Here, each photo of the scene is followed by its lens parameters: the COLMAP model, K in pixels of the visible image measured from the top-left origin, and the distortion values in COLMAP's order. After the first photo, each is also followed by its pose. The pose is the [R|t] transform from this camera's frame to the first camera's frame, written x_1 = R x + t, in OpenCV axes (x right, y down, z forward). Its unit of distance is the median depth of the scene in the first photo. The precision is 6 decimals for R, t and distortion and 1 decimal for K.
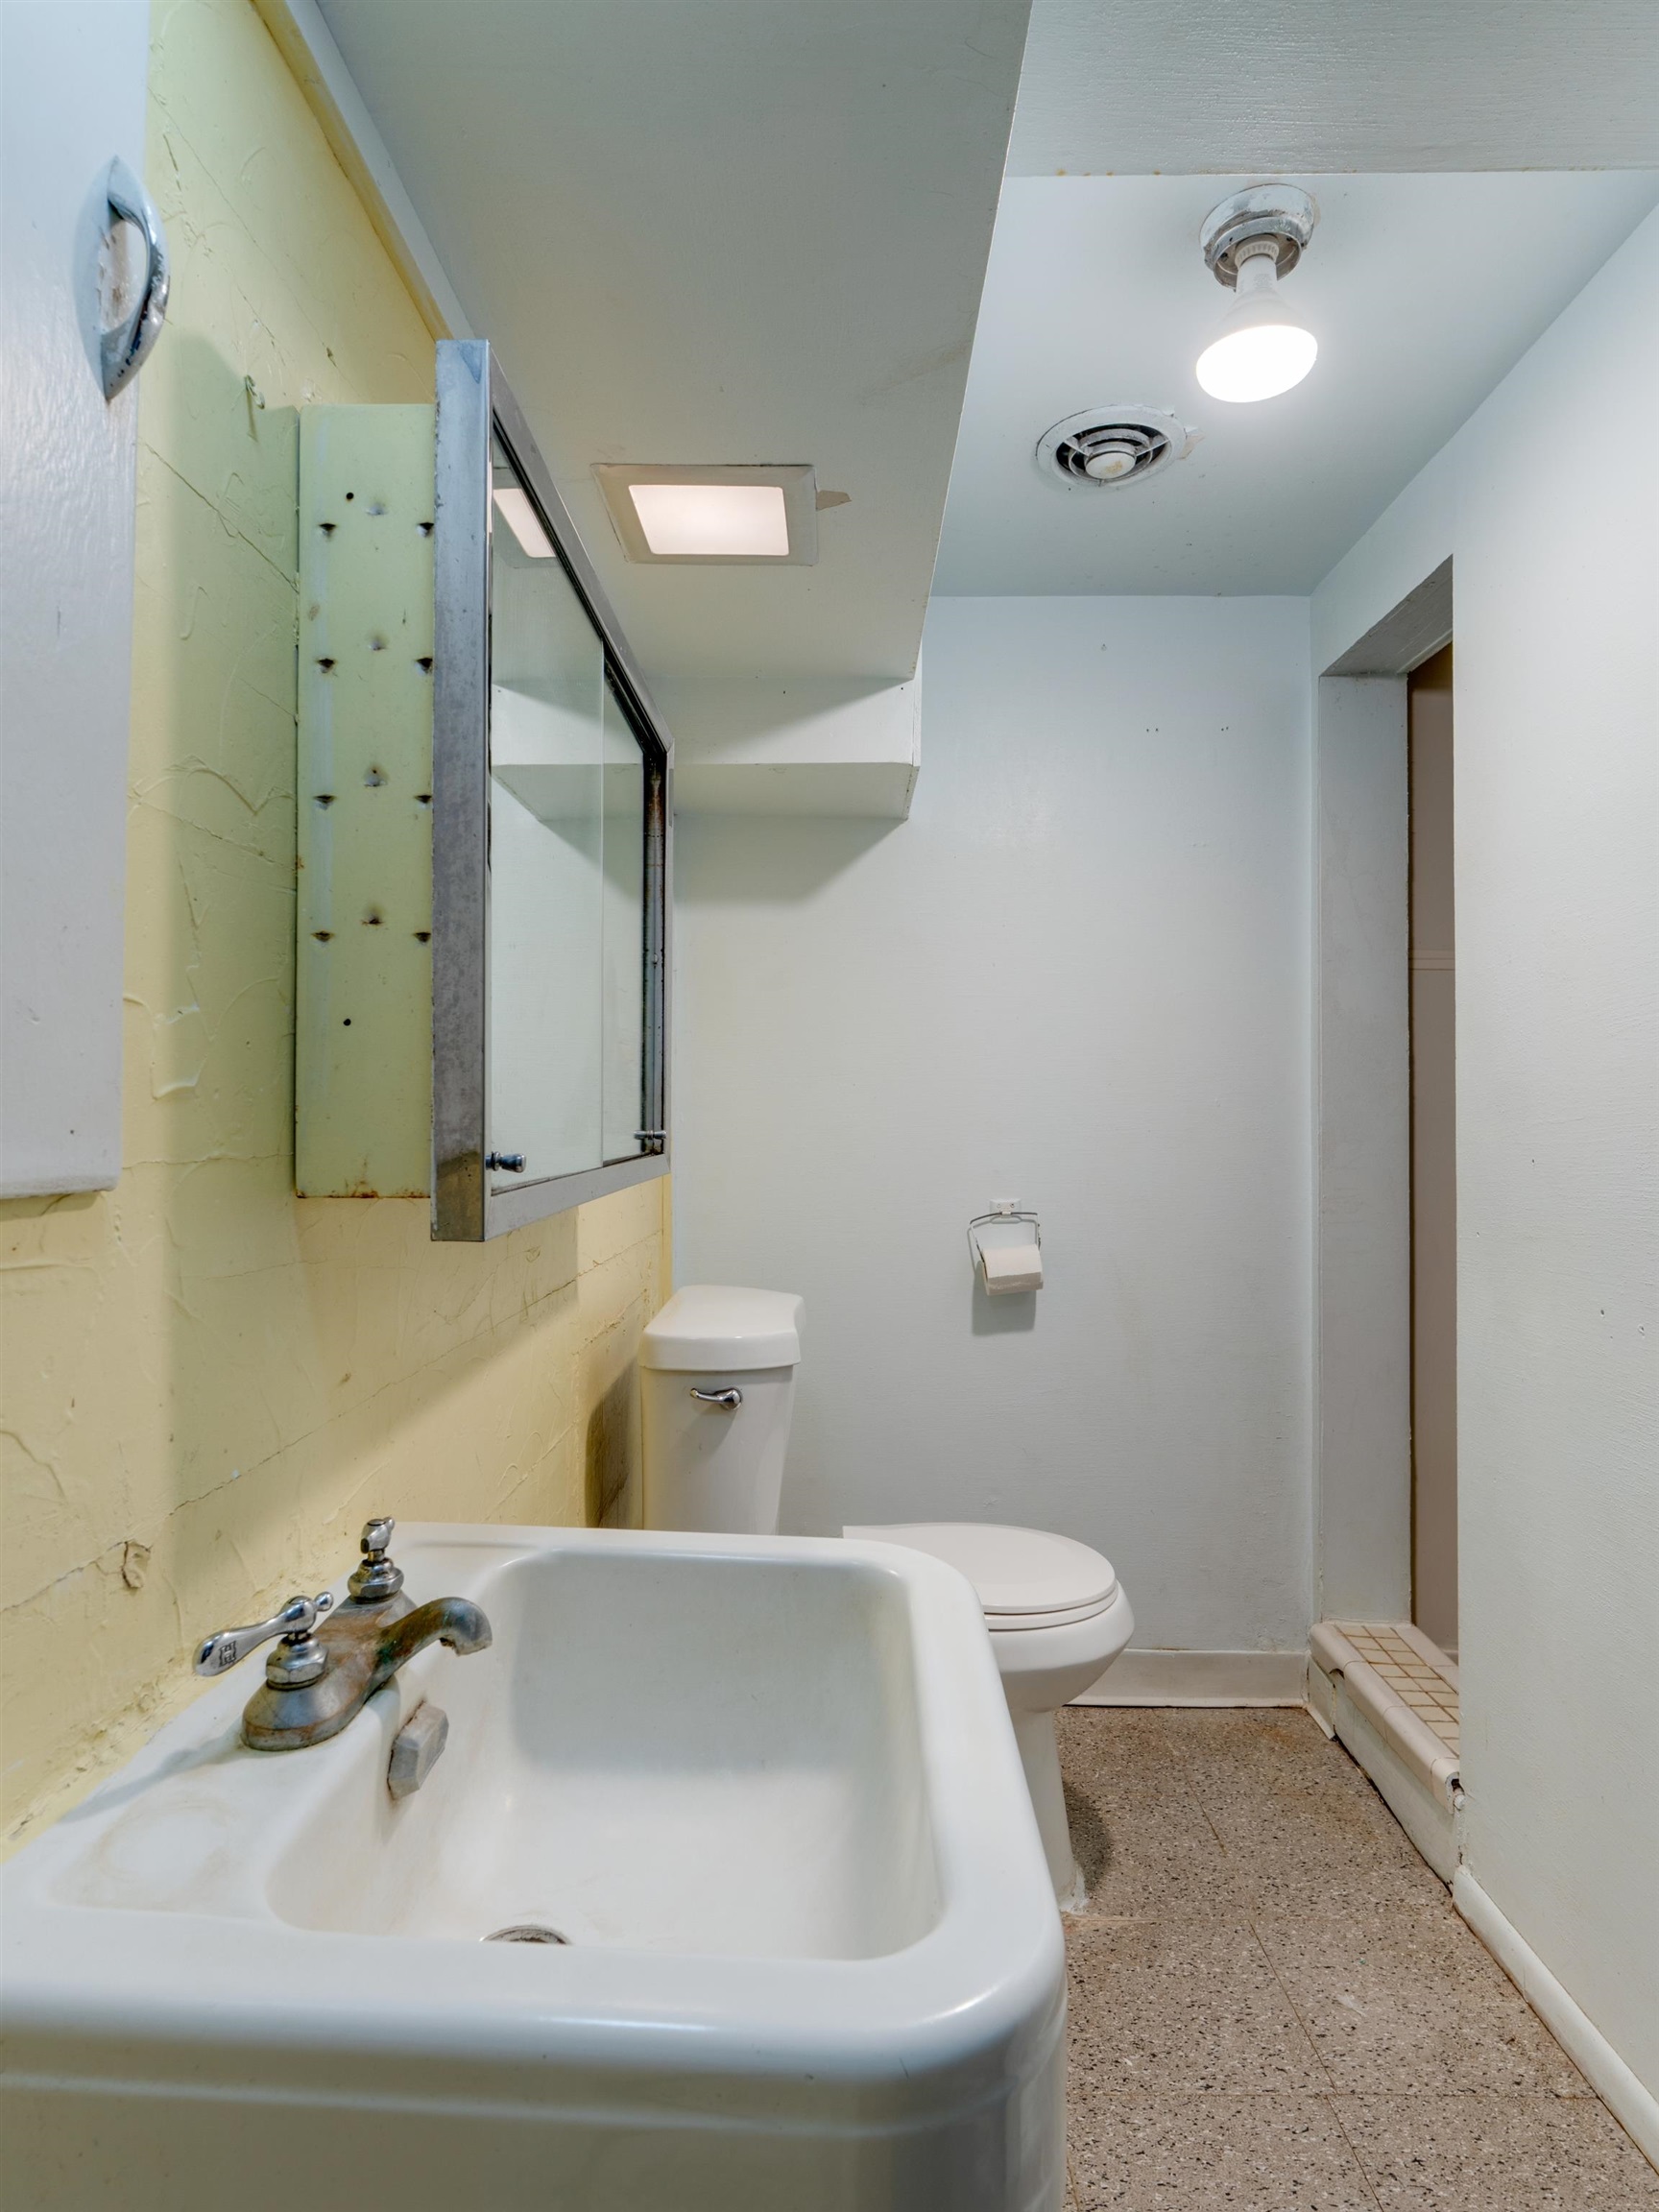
lens RADIAL K [[1217.8, 0, 826.2], [0, 1217.8, 1101.5], [0, 0, 1]] dist [-0.003879, -0.001558]
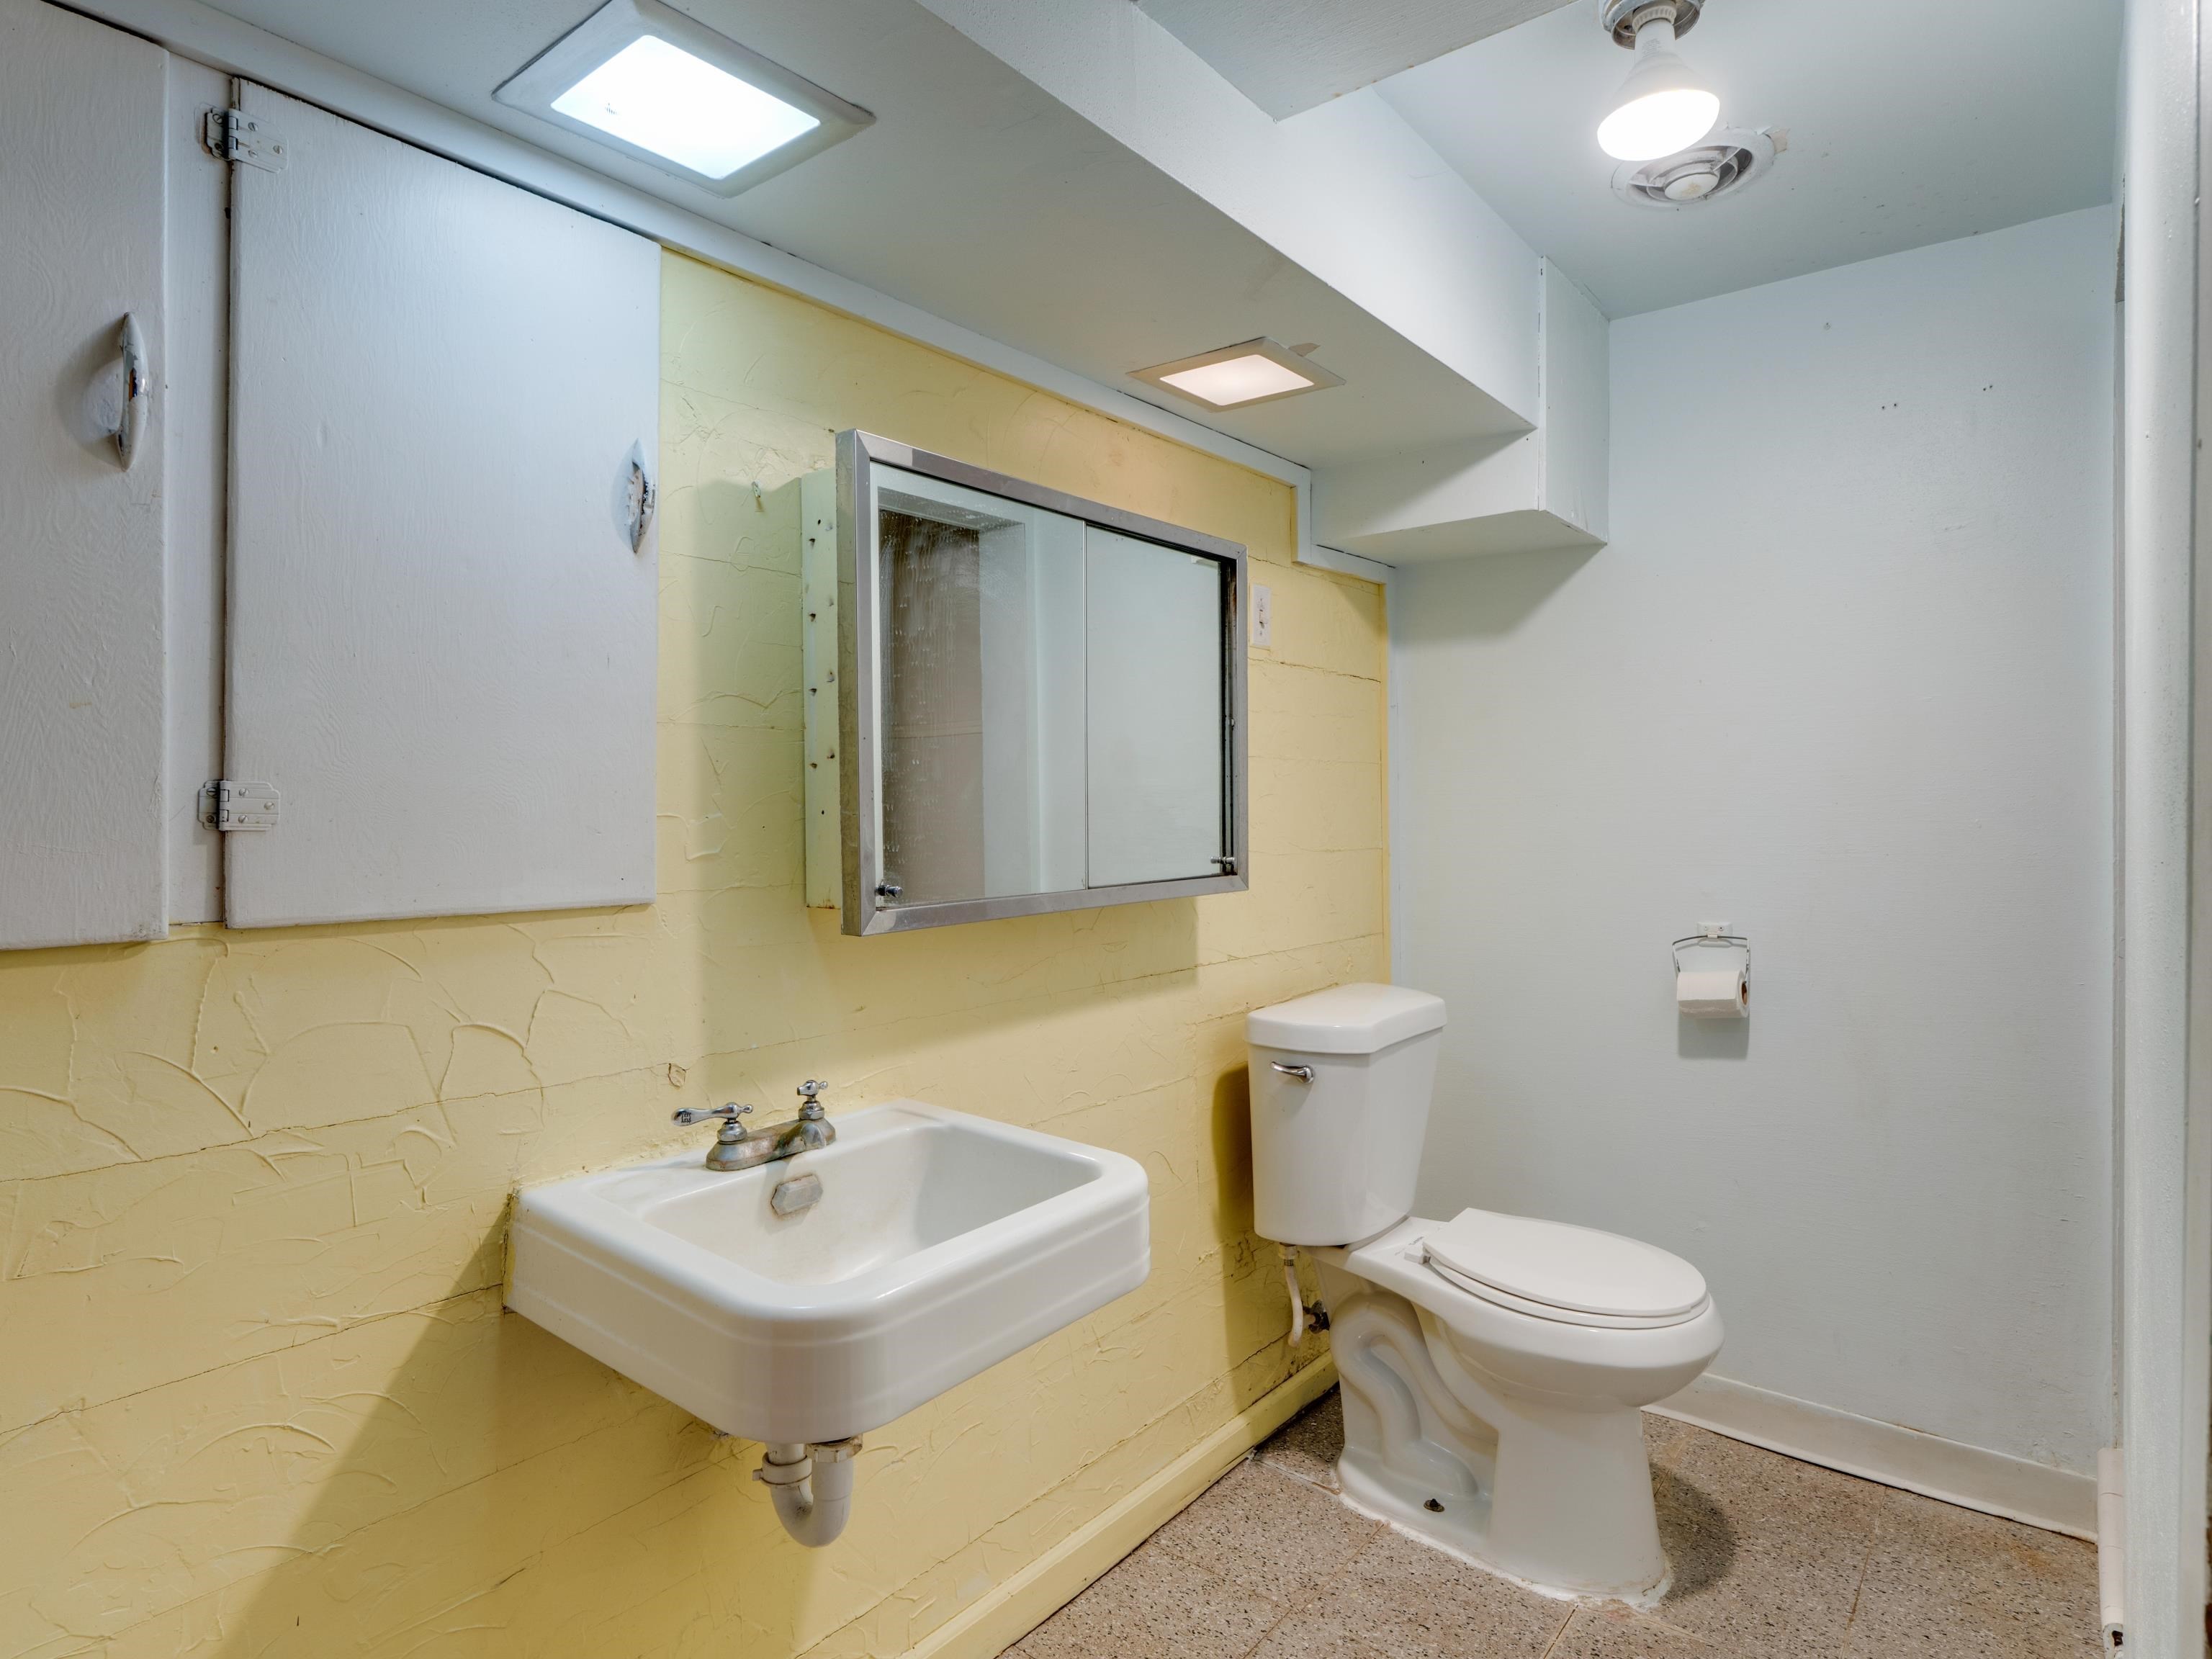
lens RADIAL K [[1223.6, 0, 1114.7], [0, 1223.6, 821.5], [0, 0, 1]] dist [-0.006087, 0.000210]
pose [[0.793931, -0.000236, -0.608008, 0.546637], [0.015637, 0.999677, 0.020031, -0.041271], [0.607807, -0.025411, 0.793678, -0.098545]]
